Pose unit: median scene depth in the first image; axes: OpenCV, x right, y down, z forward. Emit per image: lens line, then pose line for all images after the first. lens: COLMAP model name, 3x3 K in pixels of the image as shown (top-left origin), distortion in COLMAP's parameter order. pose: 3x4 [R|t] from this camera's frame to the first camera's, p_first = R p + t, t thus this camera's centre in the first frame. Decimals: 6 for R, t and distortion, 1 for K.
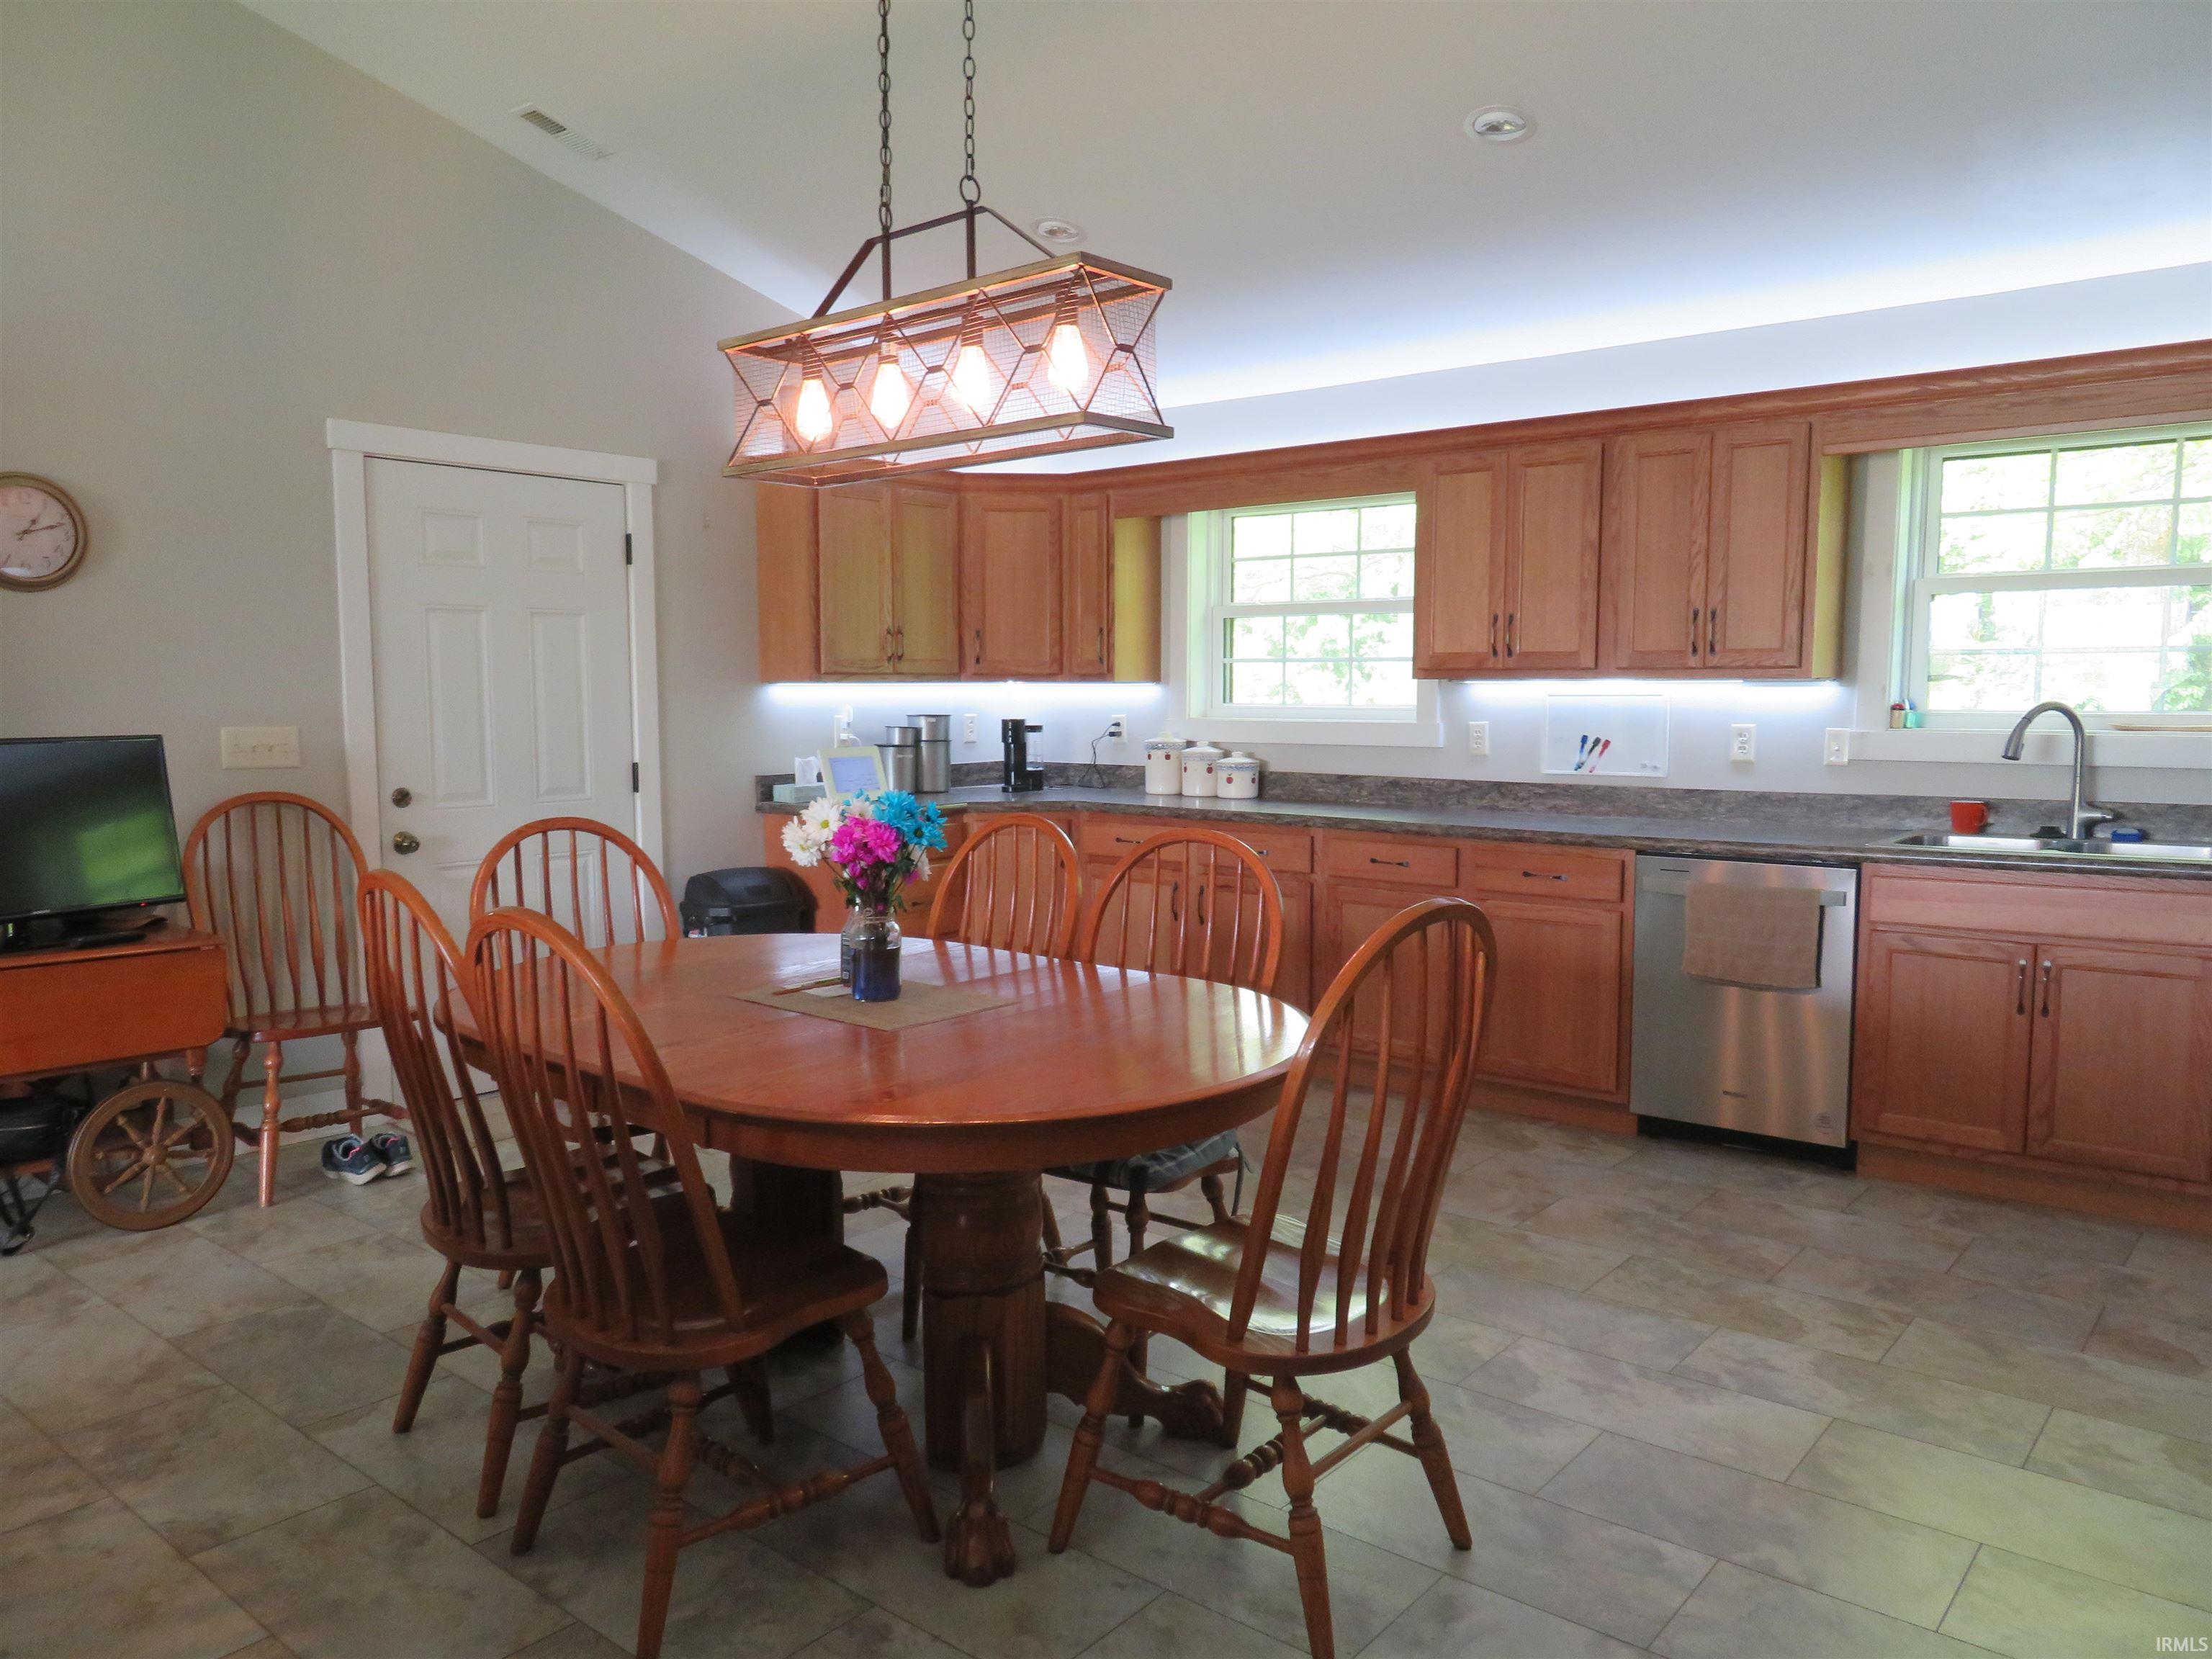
lens RADIAL K [[1592.7, 0, 1064.4], [0, 1592.7, 848.3], [0, 0, 1]] dist [-0.002719, -0.005214]
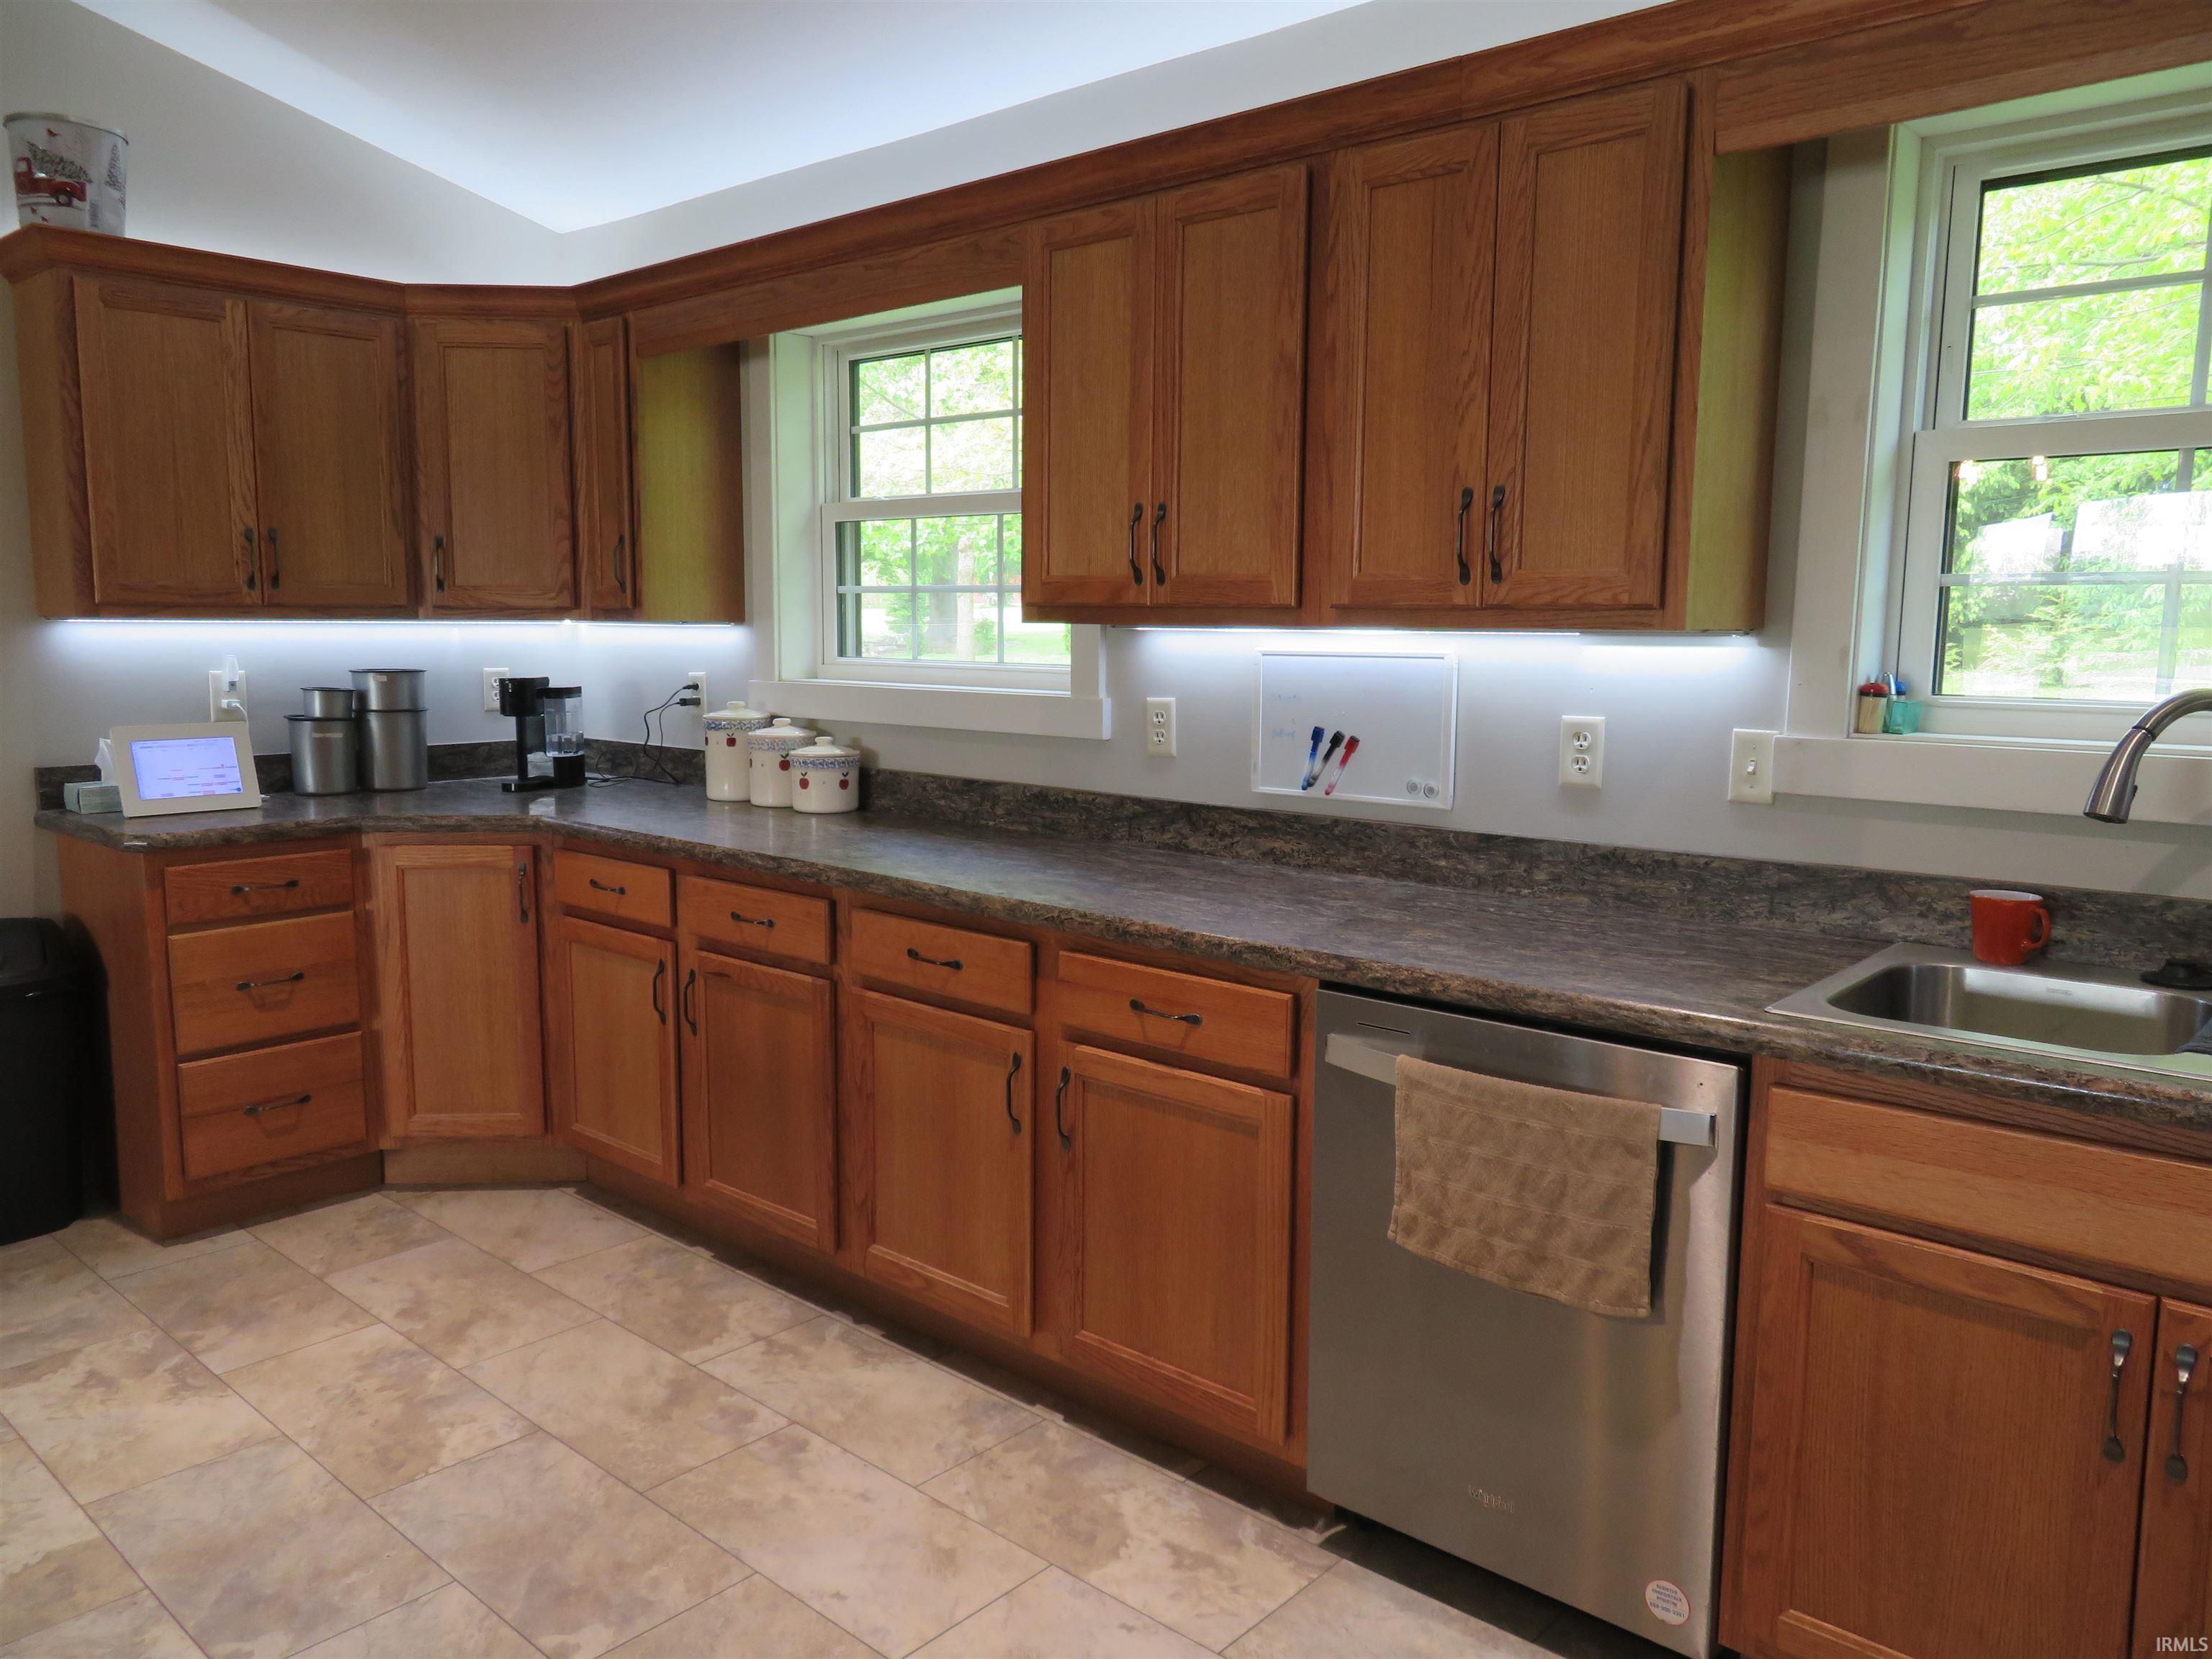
lens RADIAL K [[1610.0, 0, 1054.7], [0, 1610.0, 834.8], [0, 0, 1]] dist [0.003386, 0.003533]
pose [[0.999190, 0.013288, -0.037997, 0.243712], [-0.012051, 0.999396, 0.032590, -0.048136], [0.038407, -0.032106, 0.998746, 0.411568]]
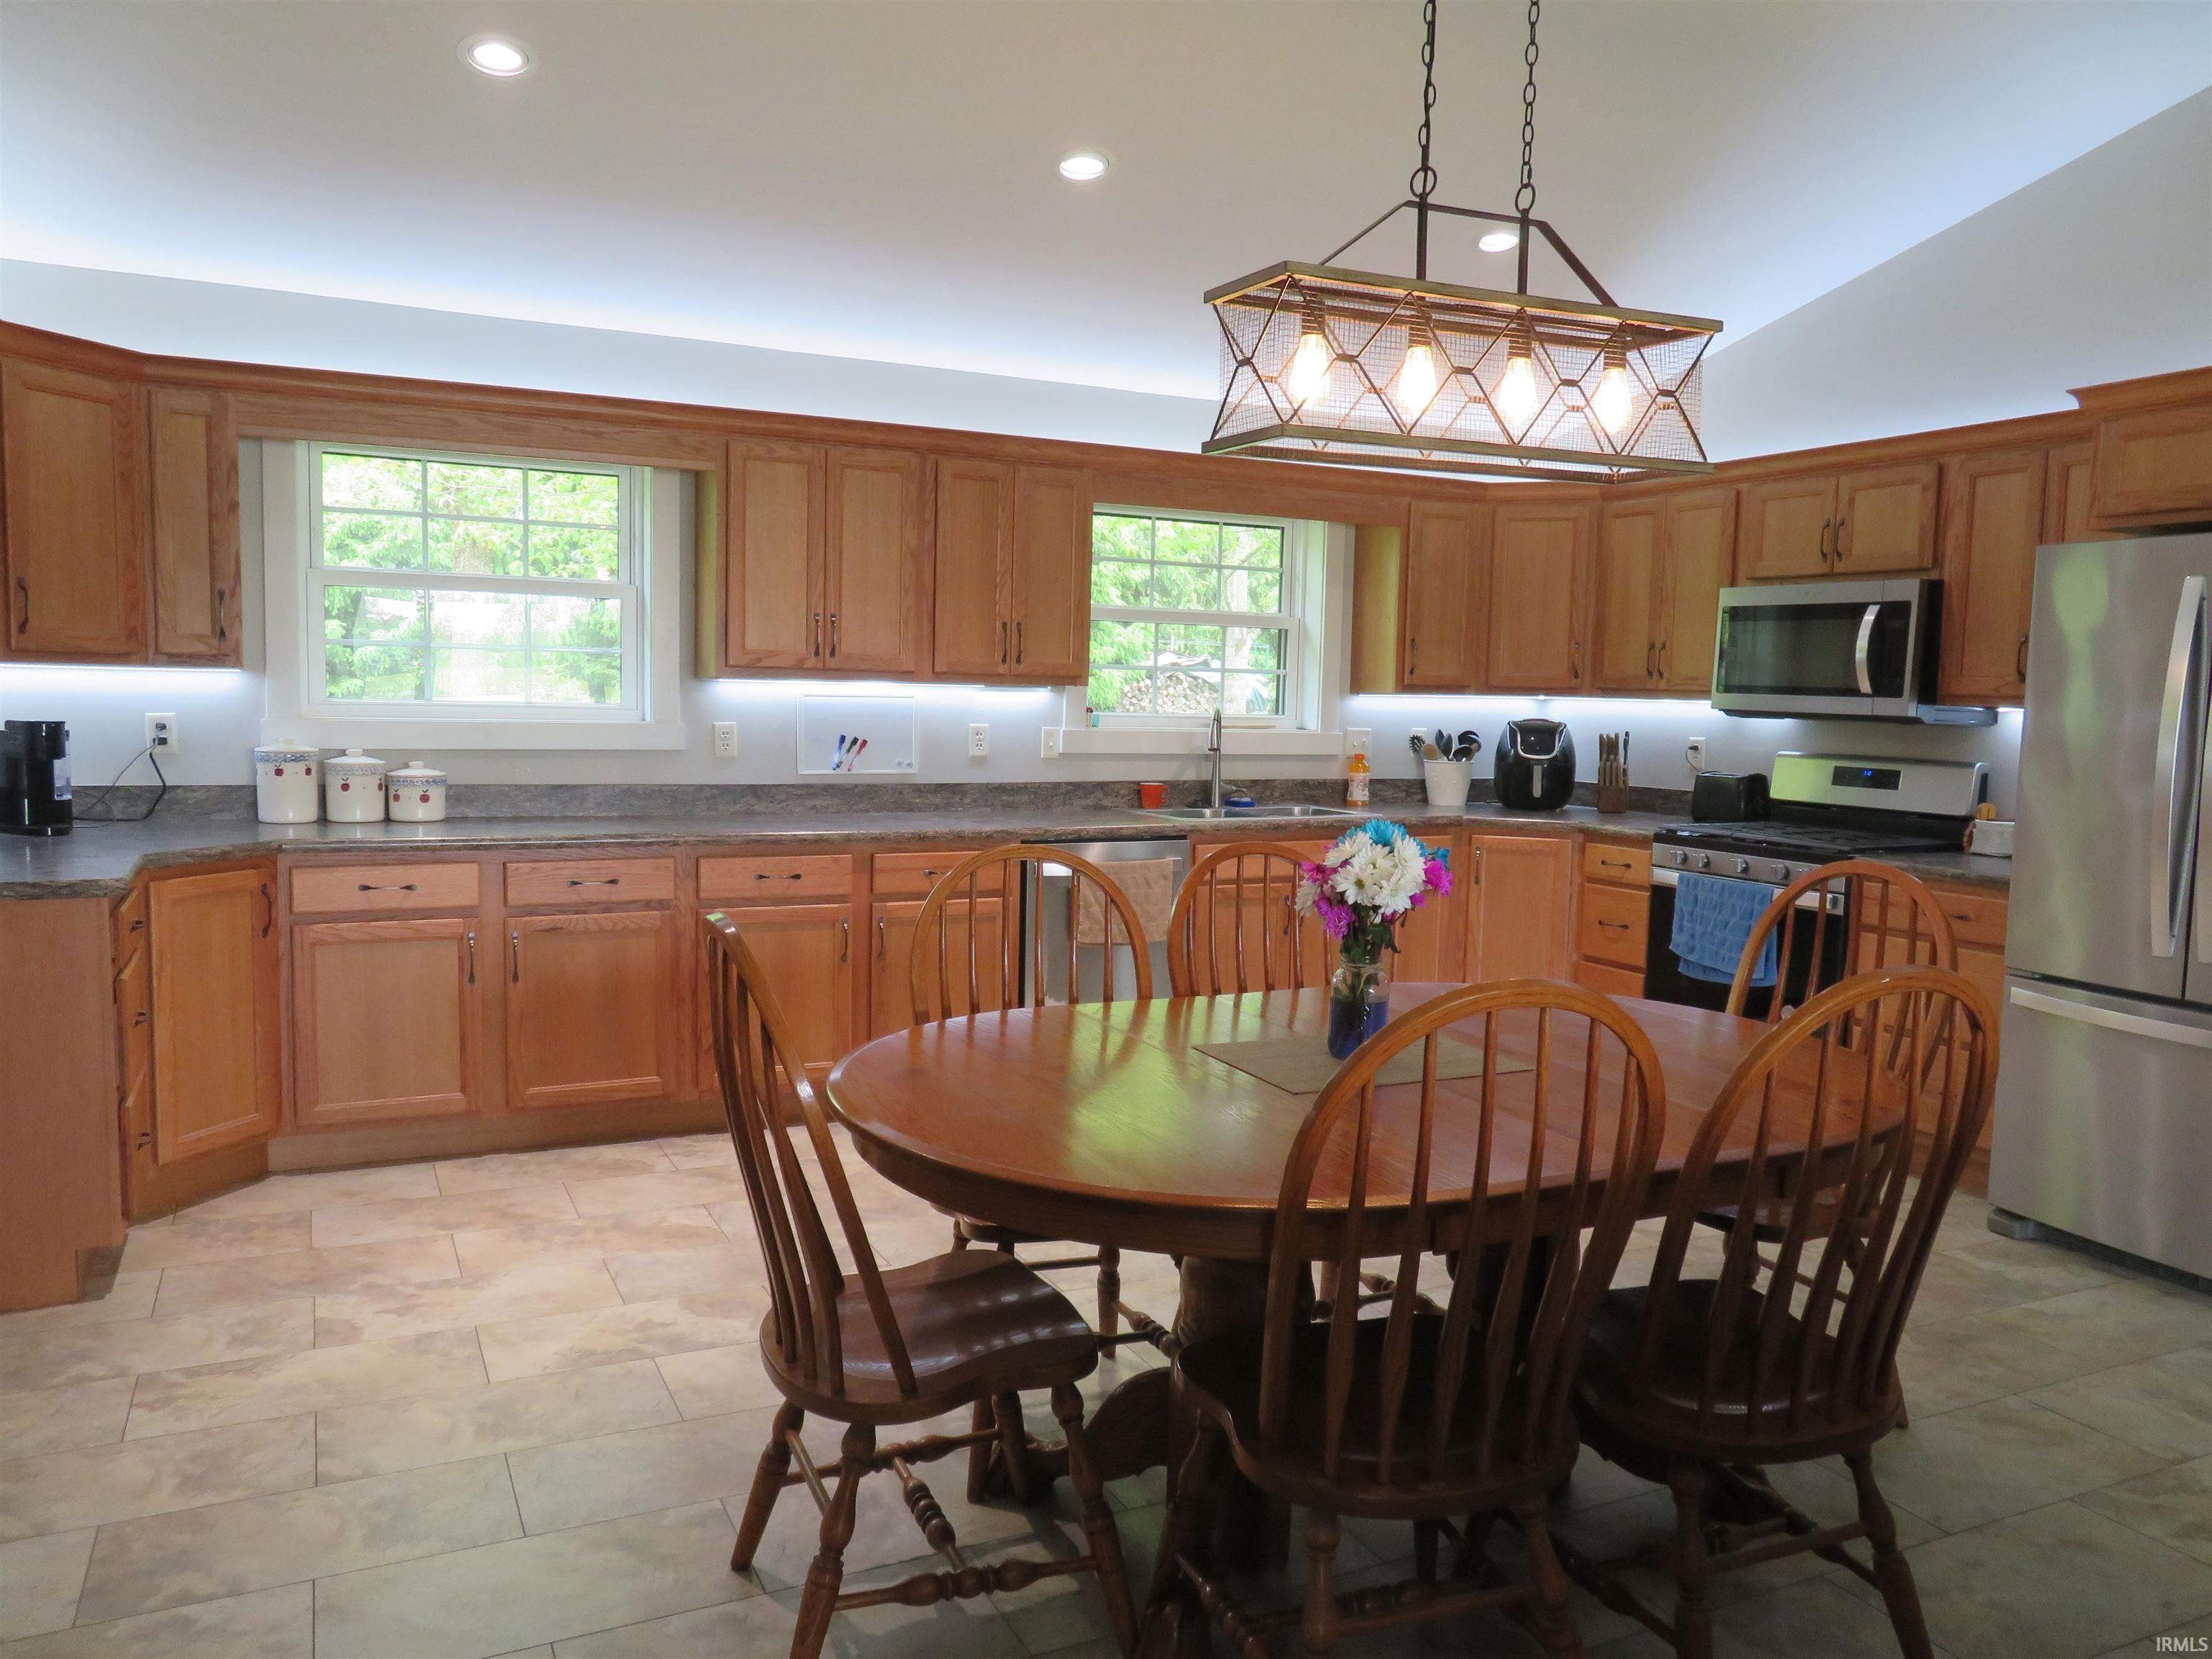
lens RADIAL K [[1618.0, 0, 1106.0], [0, 1618.0, 829.5], [0, 0, 1]] dist [-0.005859, 0.009324]
pose [[0.395935, -0.068185, 0.915744, -0.530741], [0.069705, 0.996594, 0.044067, -0.042471], [-0.915629, 0.046384, 0.399339, 0.412592]]
